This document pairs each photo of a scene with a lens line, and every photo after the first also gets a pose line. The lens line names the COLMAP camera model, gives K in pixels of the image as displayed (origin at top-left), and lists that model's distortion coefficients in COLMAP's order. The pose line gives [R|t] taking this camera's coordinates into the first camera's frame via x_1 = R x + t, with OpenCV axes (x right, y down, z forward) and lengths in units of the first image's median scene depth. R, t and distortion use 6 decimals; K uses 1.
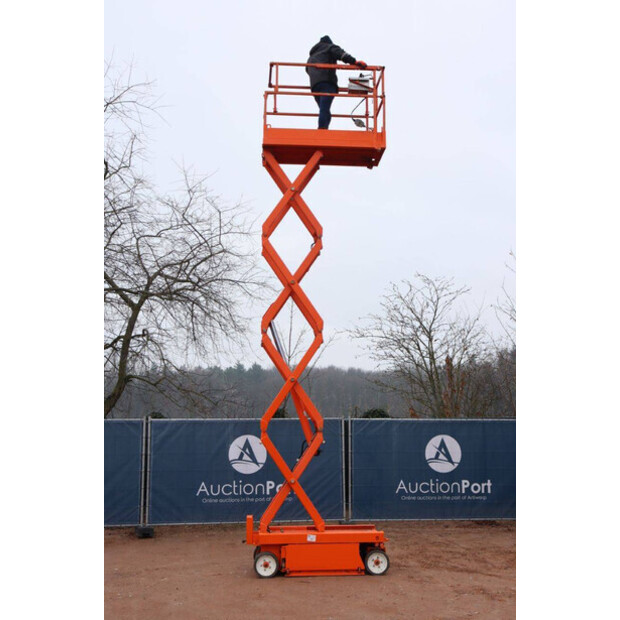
lens RADIAL K [[747.3, 0, 310.0], [0, 747.3, 310.0], [0, 0, 1]] dist [0.010628, 0.034252]
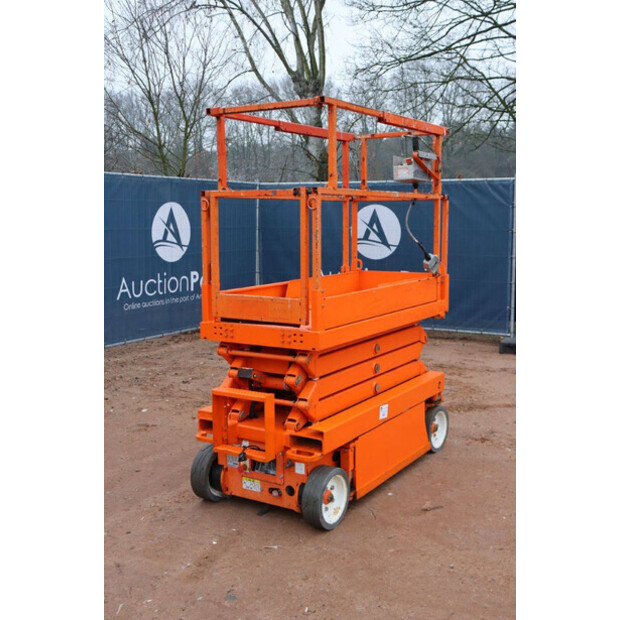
lens RADIAL K [[737.4, 0, 310.0], [0, 737.4, 310.0], [0, 0, 1]] dist [-0.007527, 0.042811]
pose [[0.594769, -0.102096, 0.797387, -0.273598], [-0.126700, 0.967600, 0.218395, 0.114130], [-0.793850, -0.230924, 0.562563, 0.590454]]
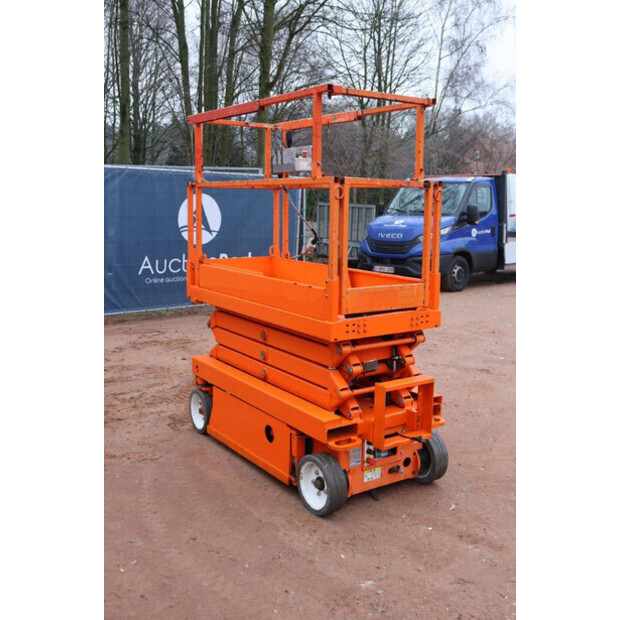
lens RADIAL K [[657.4, 0, 310.0], [0, 657.4, 310.0], [0, 0, 1]] dist [-0.095910, 0.207532]
pose [[-0.492635, -0.145762, 0.857942, -0.262223], [-0.153433, 0.984977, 0.079243, 0.169351], [-0.856603, -0.092599, -0.507598, 0.933880]]
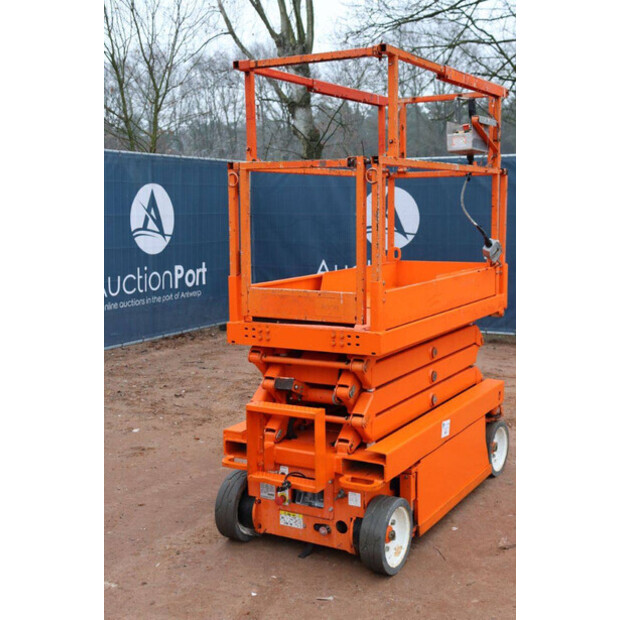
lens RADIAL K [[837.7, 0, 310.0], [0, 837.7, 310.0], [0, 0, 1]] dist [0.055513, 0.076306]
pose [[0.566626, -0.105399, 0.817206, -0.274390], [-0.125735, 0.969110, 0.212172, 0.123382], [-0.814325, -0.222974, 0.535870, 0.622683]]
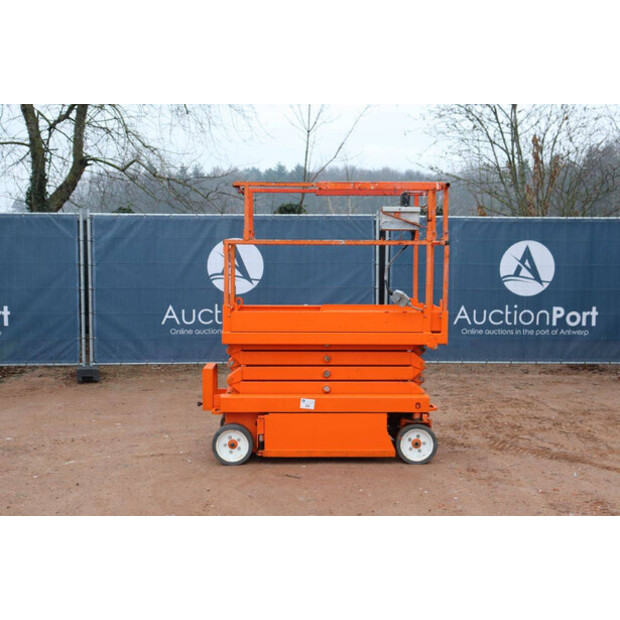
lens RADIAL K [[837.7, 0, 310.0], [0, 837.7, 310.0], [0, 0, 1]] dist [0.055513, 0.076306]
pose [[0.998104, 0.013333, -0.060090, 0.032052], [0.001402, 0.971081, 0.238746, 0.052258], [0.061535, -0.238377, 0.969221, 0.269627]]
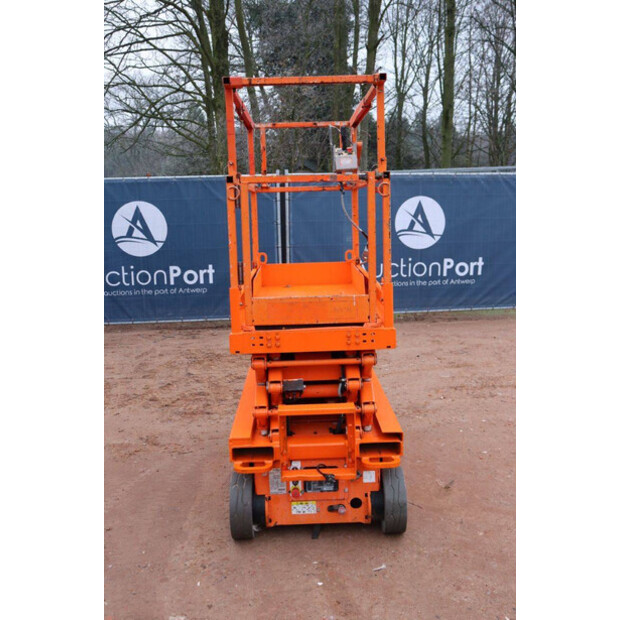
lens RADIAL K [[657.4, 0, 310.0], [0, 657.4, 310.0], [0, 0, 1]] dist [-0.095910, 0.207532]
pose [[0.060052, -0.151604, 0.986615, -0.278648], [-0.135384, 0.978029, 0.158525, 0.144104], [-0.988972, -0.143092, 0.038208, 0.765185]]
